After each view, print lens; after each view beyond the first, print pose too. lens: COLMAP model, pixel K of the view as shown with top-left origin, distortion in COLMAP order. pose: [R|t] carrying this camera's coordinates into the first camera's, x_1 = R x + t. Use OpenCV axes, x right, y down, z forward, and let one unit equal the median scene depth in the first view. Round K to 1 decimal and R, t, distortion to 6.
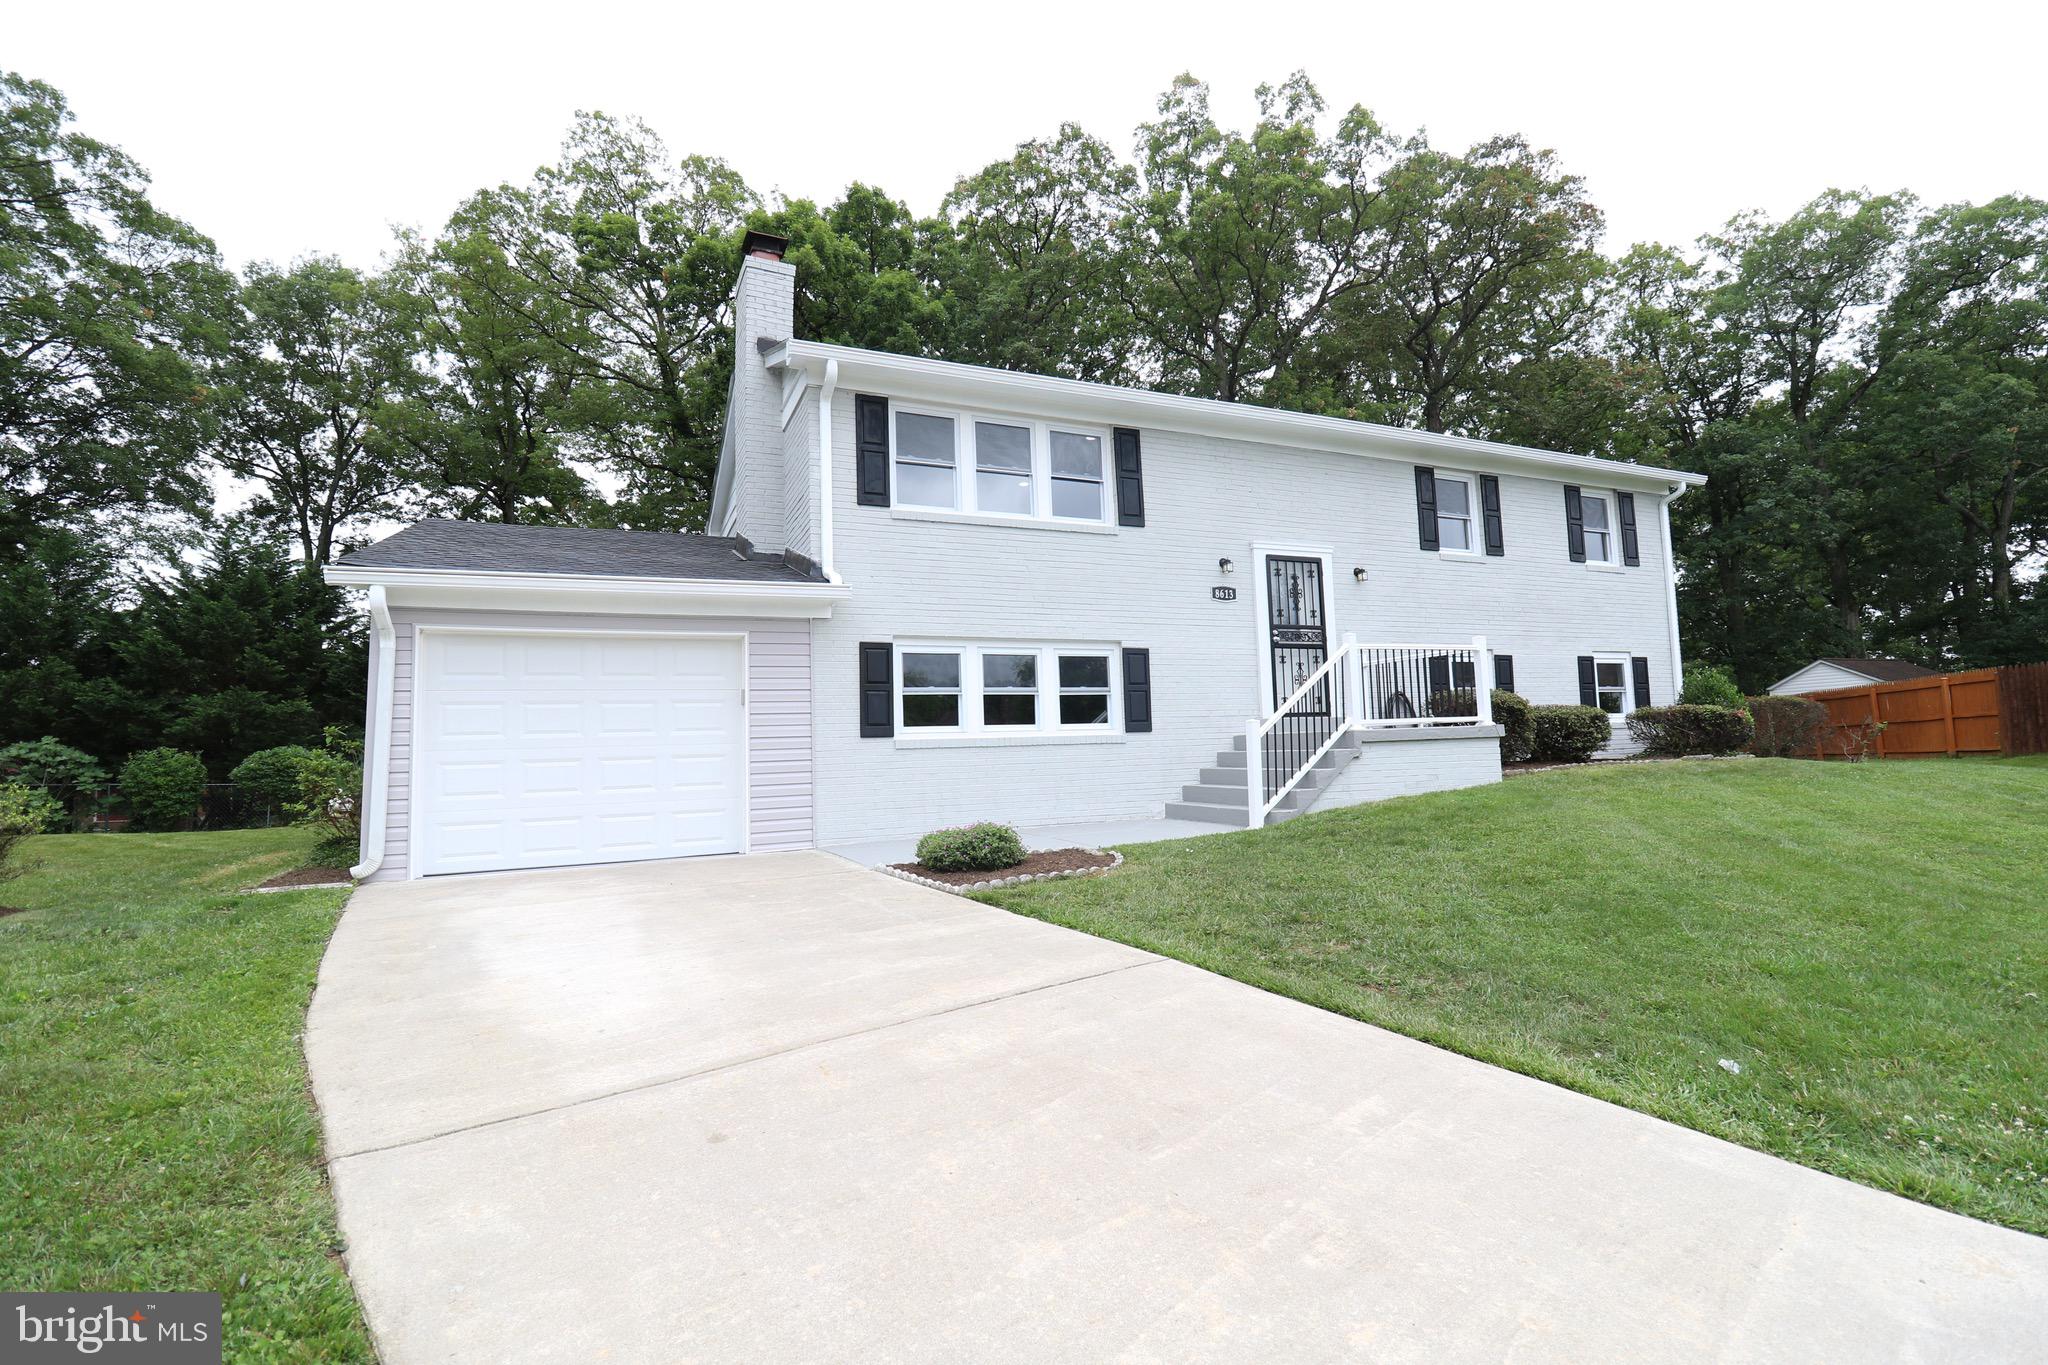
lens RADIAL K [[941.4, 0, 1024.0], [0, 941.4, 682.5], [0, 0, 1]] dist [0.001973, -0.010801]
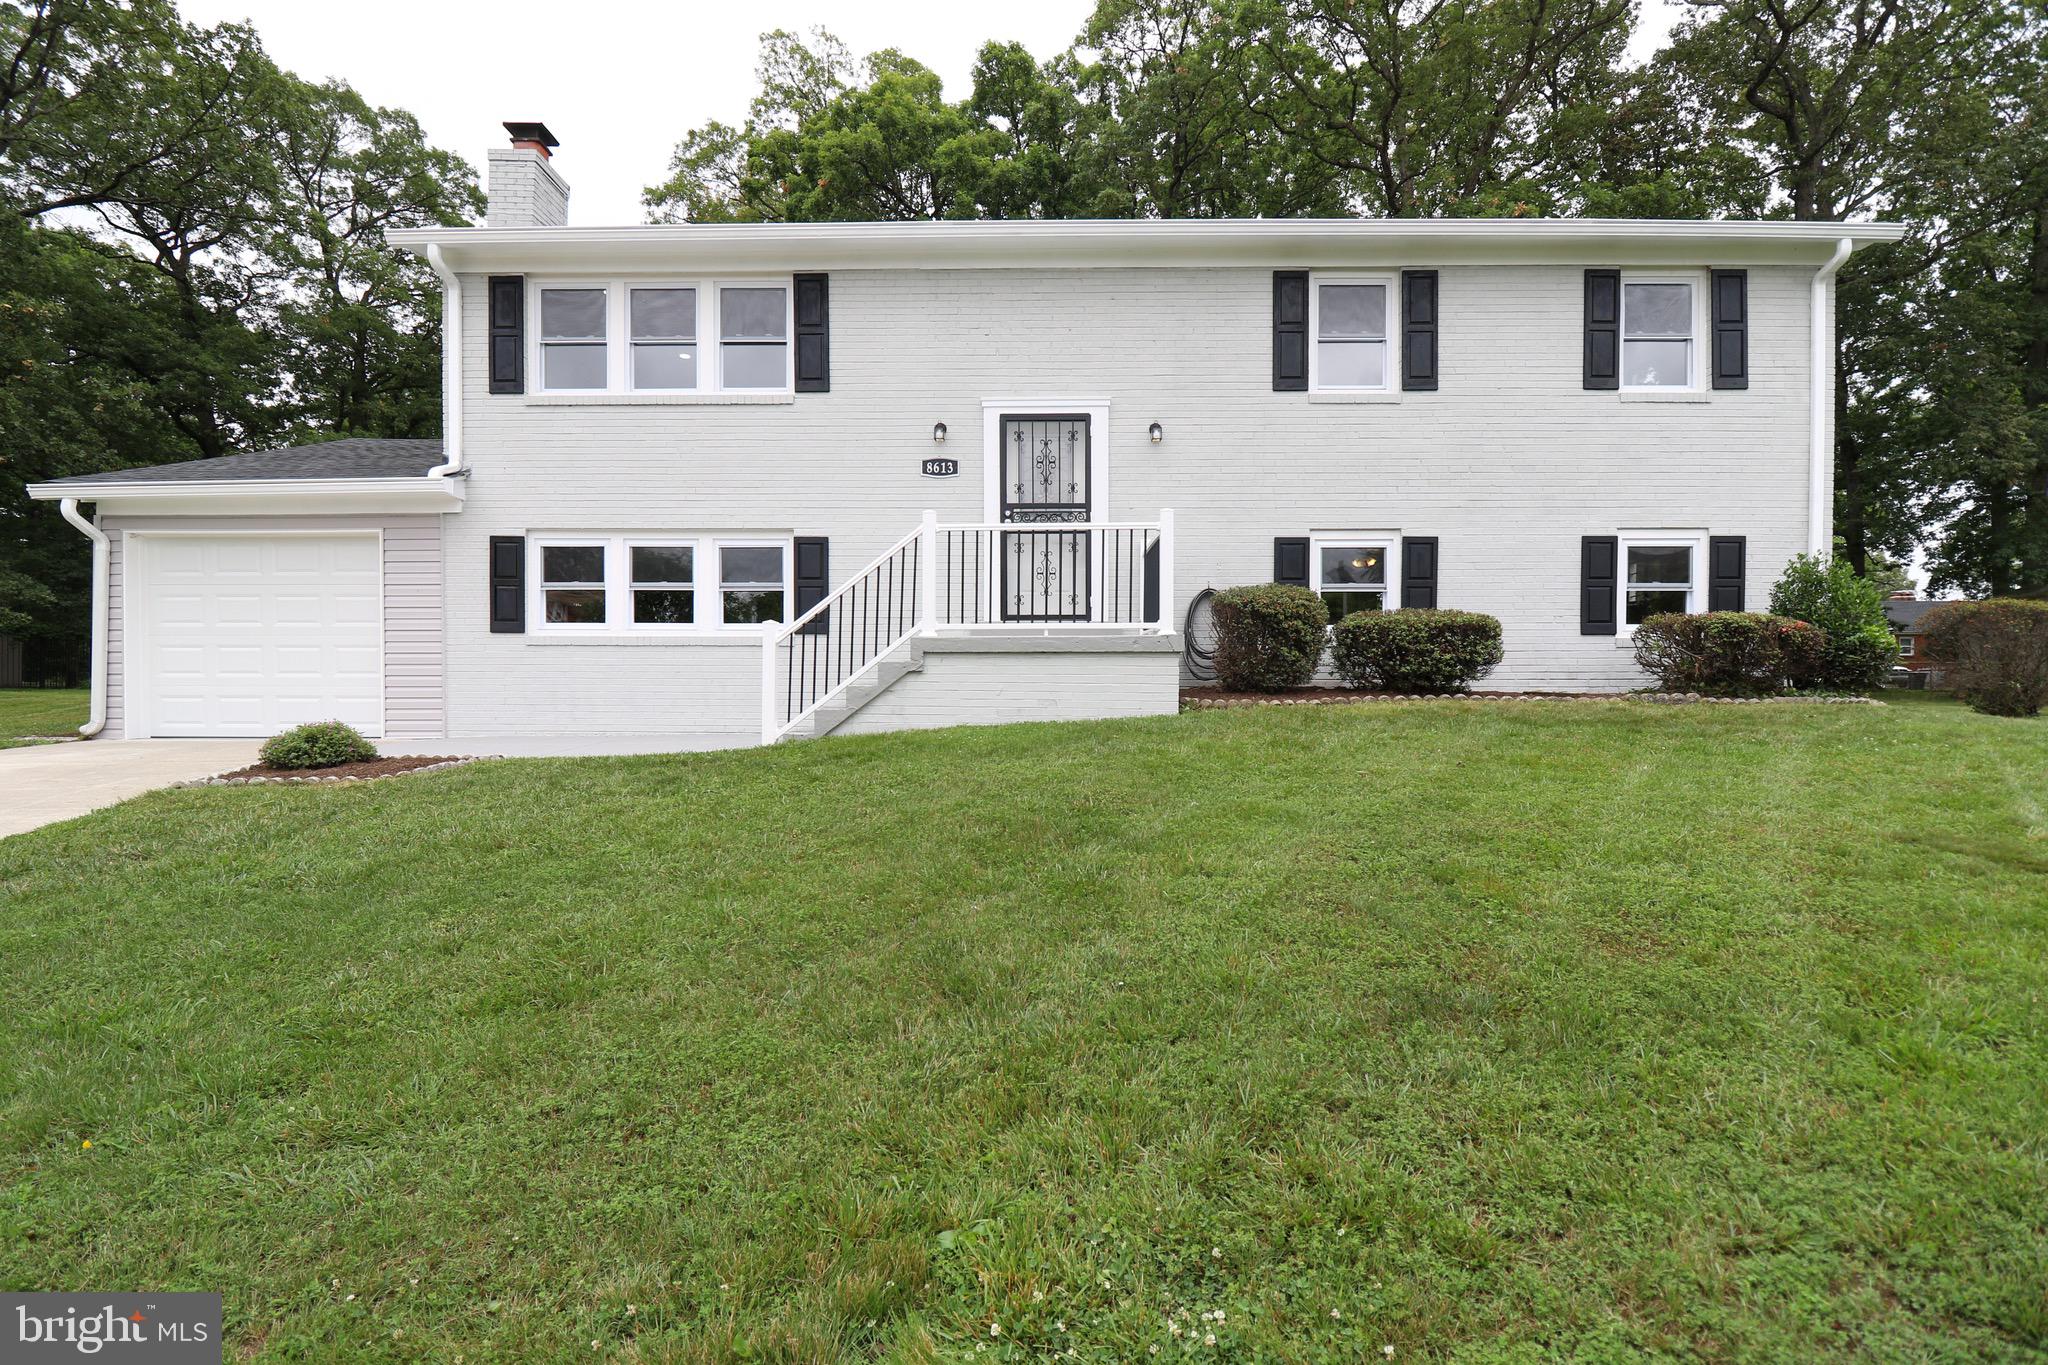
lens RADIAL K [[965.8, 0, 1024.0], [0, 965.8, 682.5], [0, 0, 1]] dist [0.001688, 0.000036]
pose [[0.903598, 0.043467, -0.426171, 0.528430], [0.000465, 0.994739, 0.102443, 0.004455], [0.428382, -0.092765, 0.898823, 0.214823]]
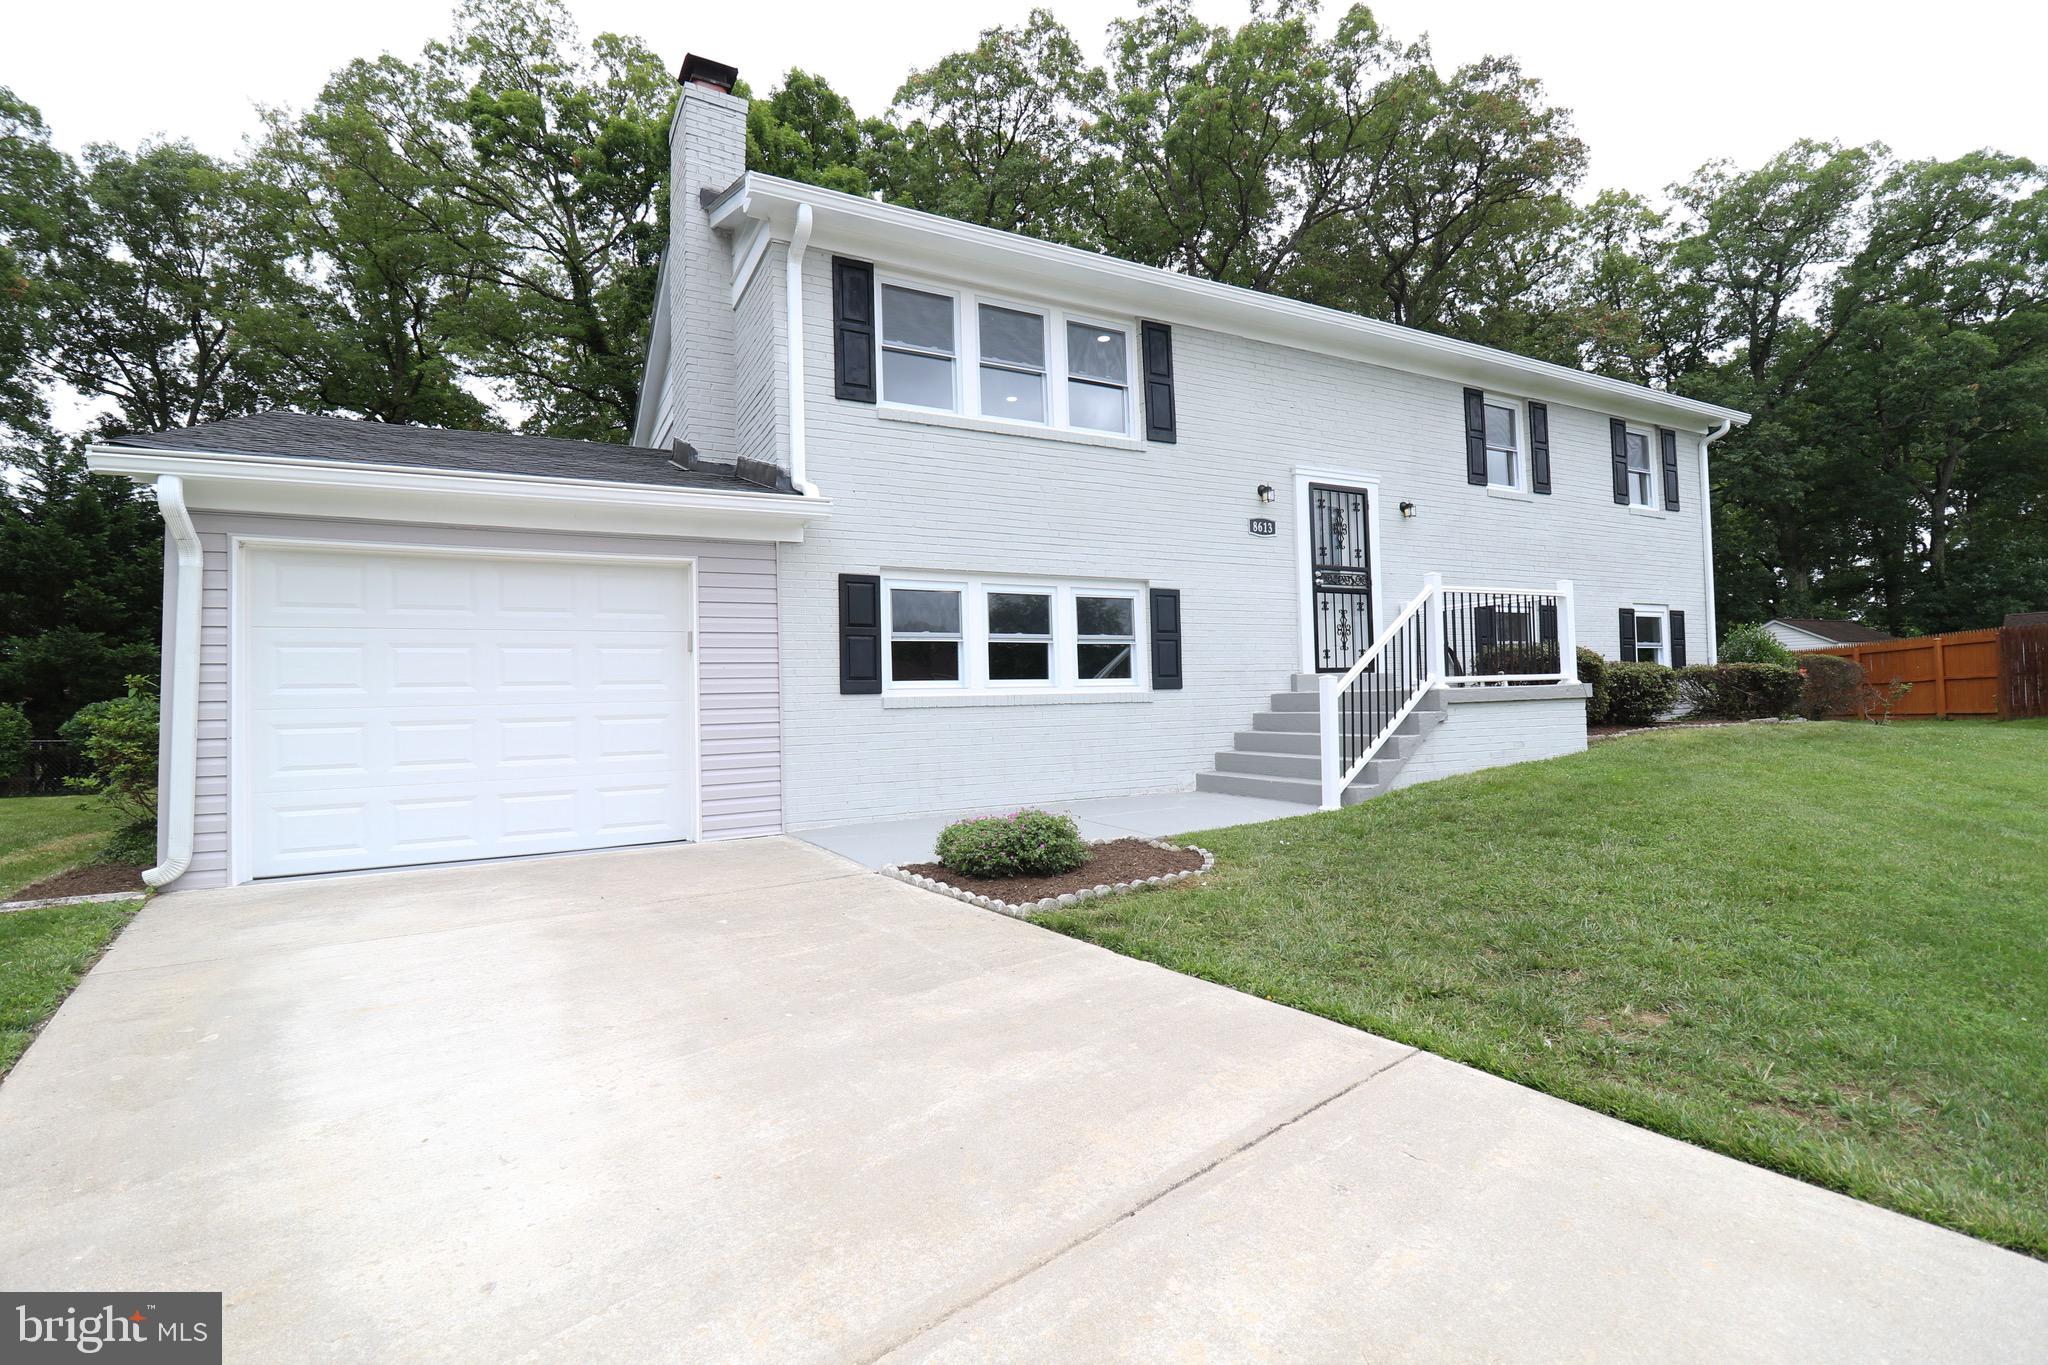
lens RADIAL K [[941.4, 0, 1024.0], [0, 941.4, 682.5], [0, 0, 1]] dist [0.001973, -0.010801]
pose [[0.996965, 0.007312, 0.077503, -0.055140], [-0.011164, 0.998718, 0.049383, 0.005222], [-0.077042, -0.050099, 0.995768, 0.133990]]
